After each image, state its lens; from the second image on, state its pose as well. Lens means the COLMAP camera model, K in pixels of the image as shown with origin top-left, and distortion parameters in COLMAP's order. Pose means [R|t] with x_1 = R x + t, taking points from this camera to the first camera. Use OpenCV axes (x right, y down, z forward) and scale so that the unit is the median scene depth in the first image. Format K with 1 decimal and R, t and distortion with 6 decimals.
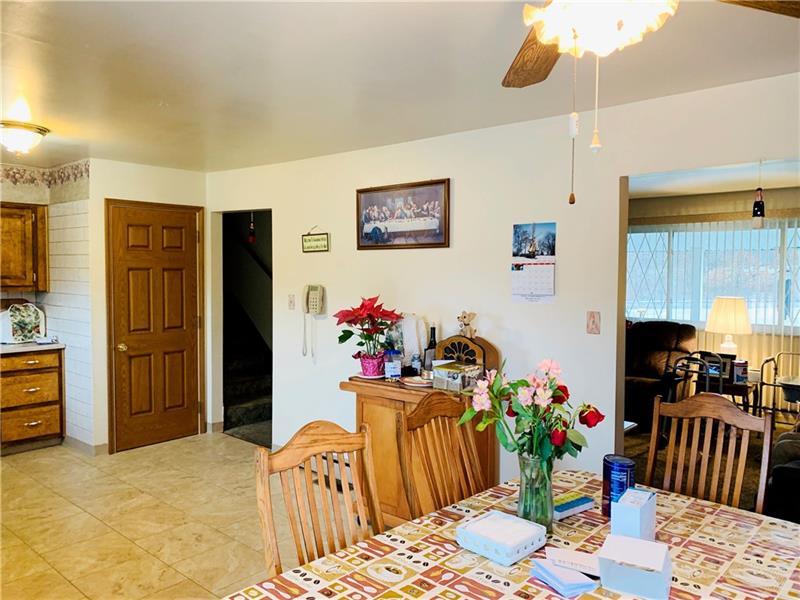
lens RADIAL K [[610.2, 0, 404.9], [0, 610.2, 304.6], [0, 0, 1]] dist [0.034017, -0.045401]
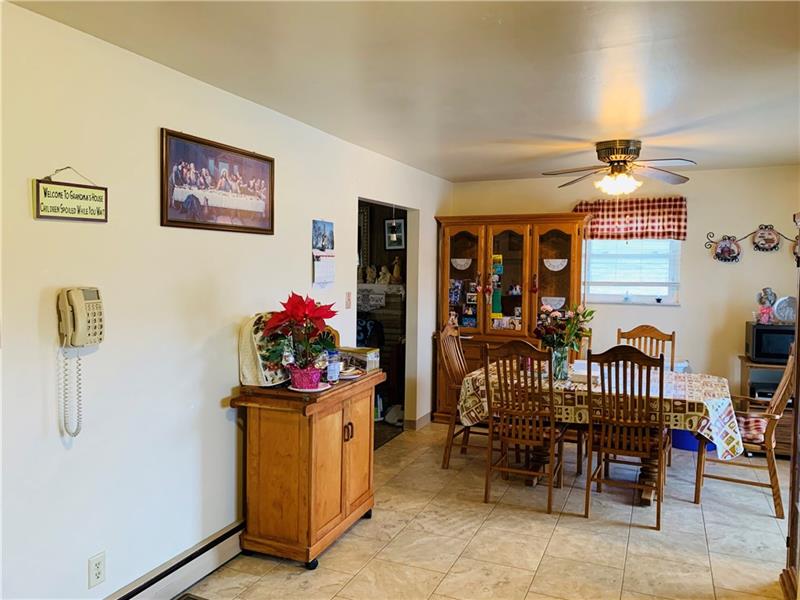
lens RADIAL K [[610.2, 0, 397.9], [0, 610.2, 299.7], [0, 0, 1]] dist [0.034017, -0.045401]
pose [[-0.280702, -0.064502, 0.957625, -0.795519], [0.033926, 0.996449, 0.077062, -0.058525], [-0.959195, 0.054120, -0.277517, 1.012708]]
